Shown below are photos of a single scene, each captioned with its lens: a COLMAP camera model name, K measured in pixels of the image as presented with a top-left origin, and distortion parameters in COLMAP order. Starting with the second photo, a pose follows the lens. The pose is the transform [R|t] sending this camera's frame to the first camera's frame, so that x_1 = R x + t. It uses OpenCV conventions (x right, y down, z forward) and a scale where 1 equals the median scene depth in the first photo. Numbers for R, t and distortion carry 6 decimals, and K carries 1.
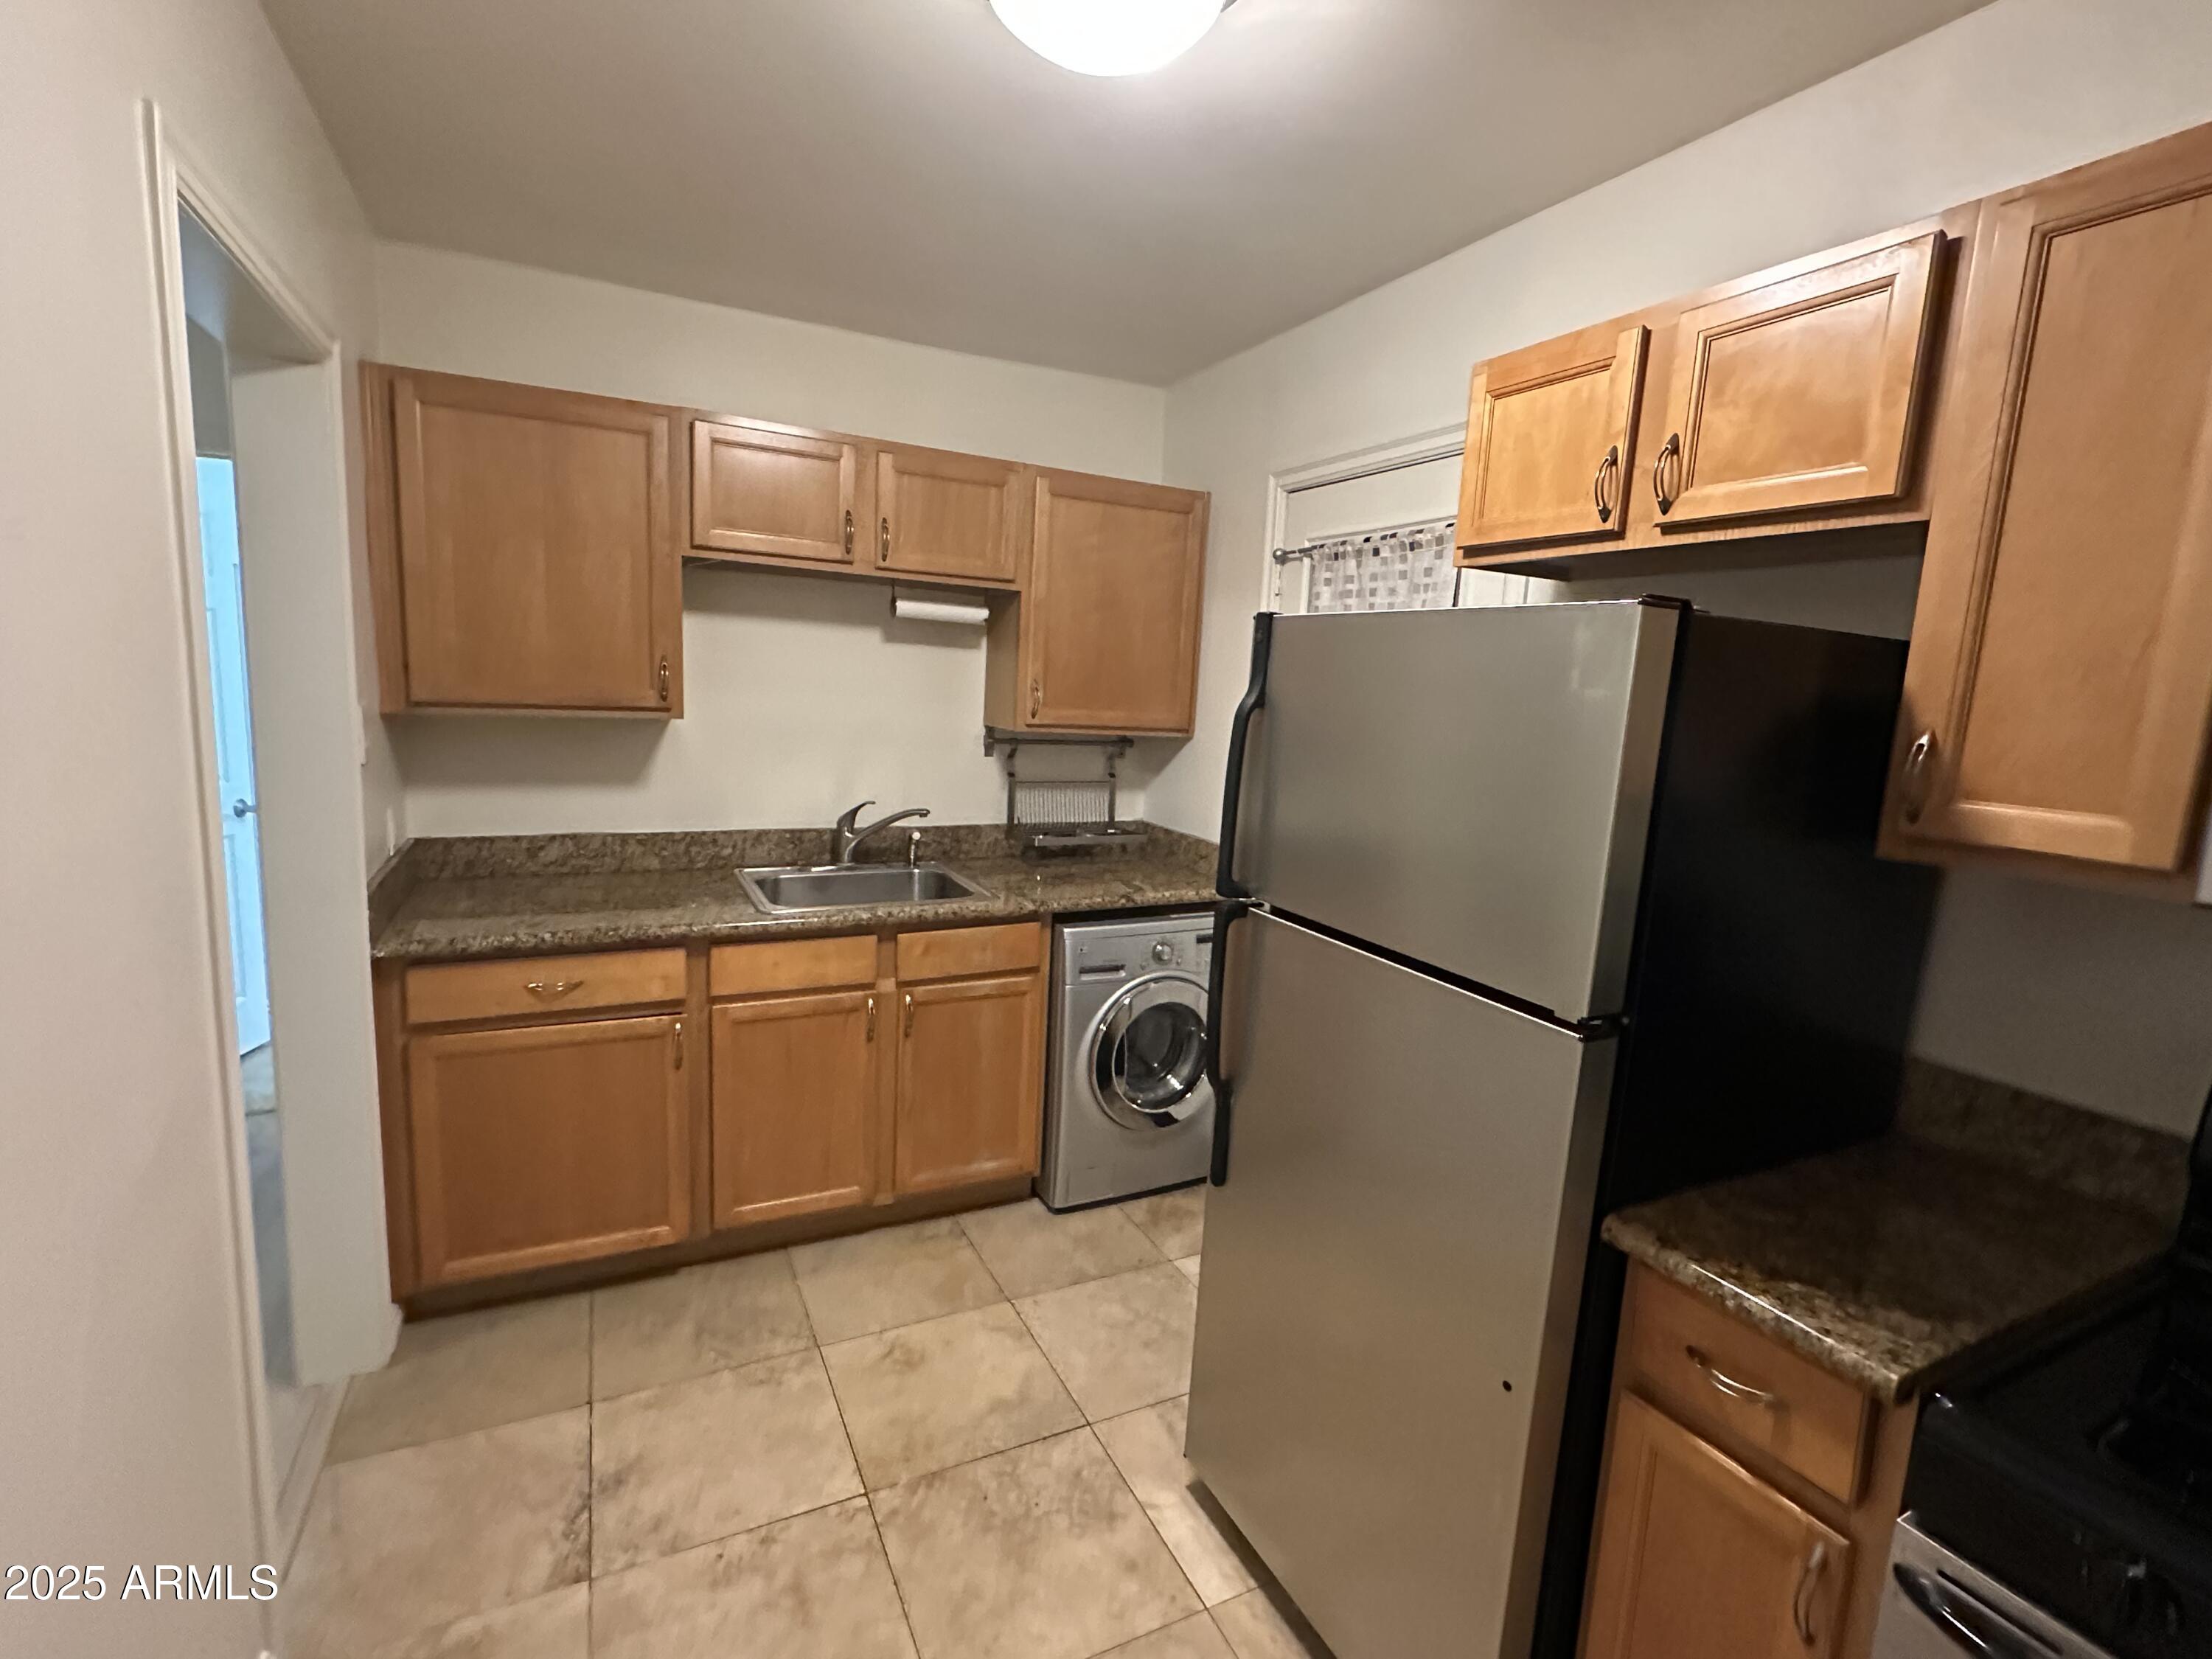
lens RADIAL K [[1022.8, 0, 1103.5], [0, 1022.8, 830.3], [0, 0, 1]] dist [-0.004015, 0.000611]
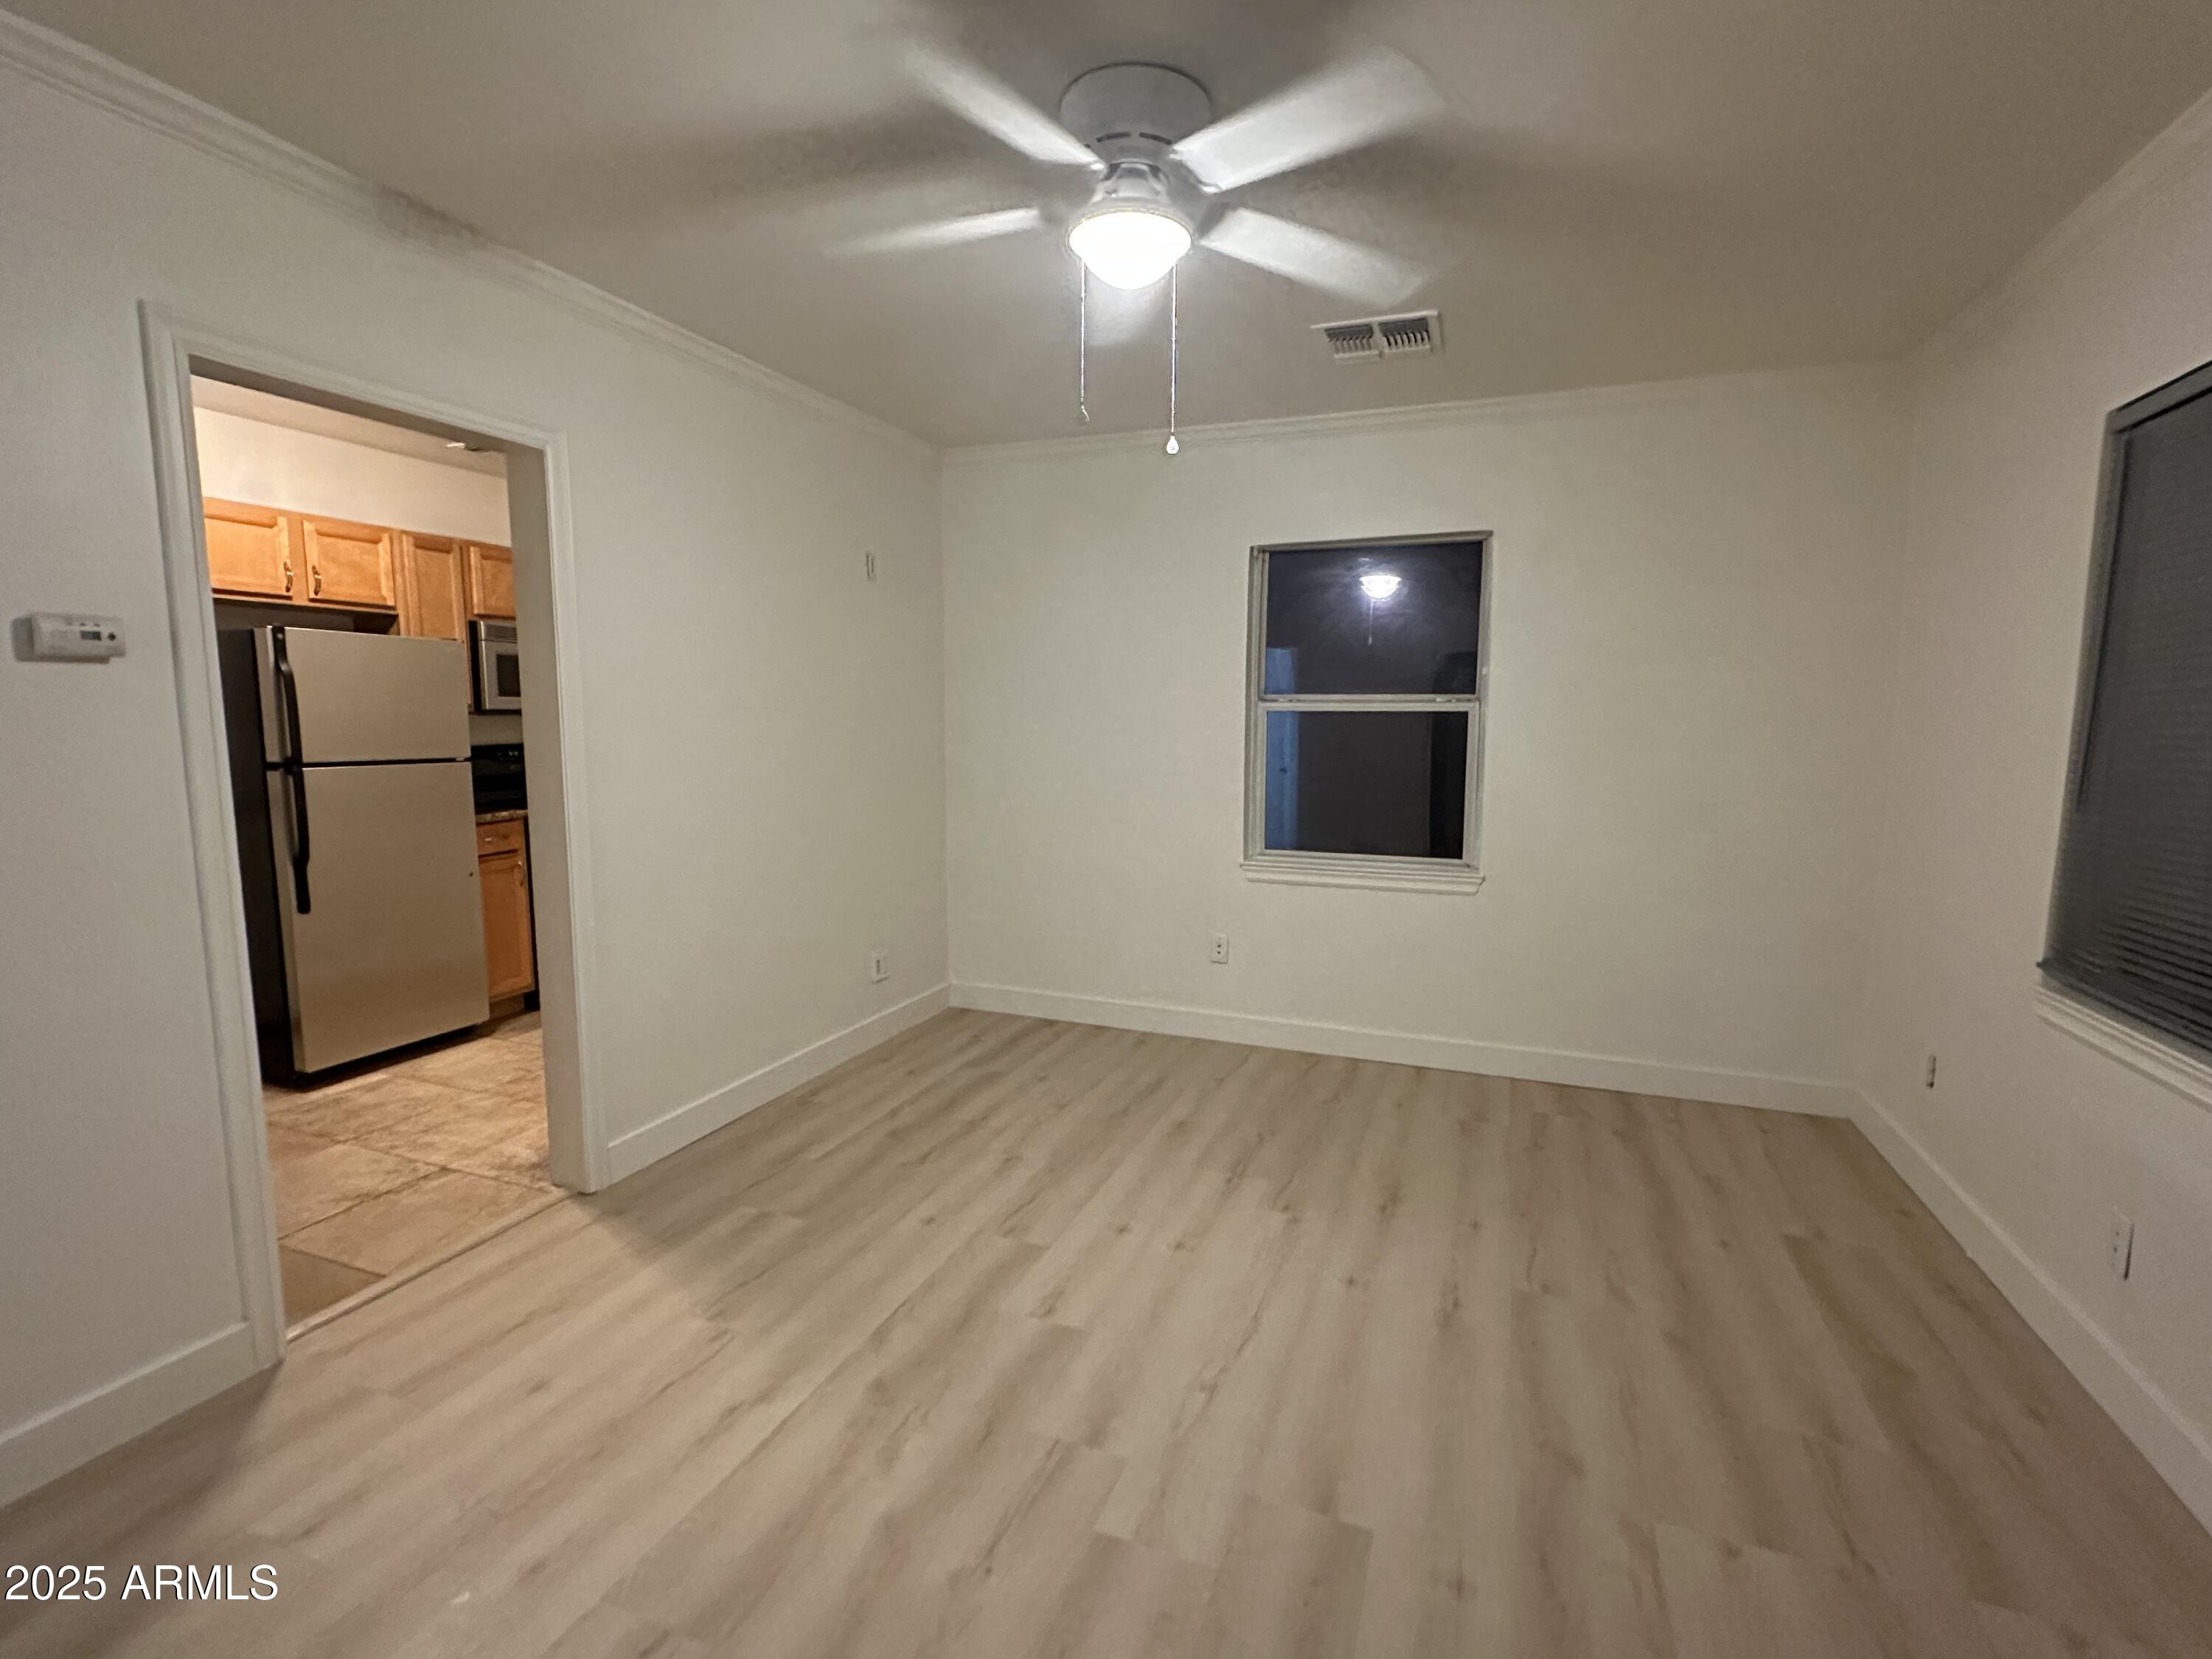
lens RADIAL K [[1022.8, 0, 1113.1], [0, 1022.8, 831.7], [0, 0, 1]] dist [-0.004015, 0.000611]
pose [[-0.673708, -0.131814, 0.727147, -1.839909], [0.077549, 0.965921, 0.246947, -0.134130], [-0.734918, 0.222760, -0.640526, 0.842392]]
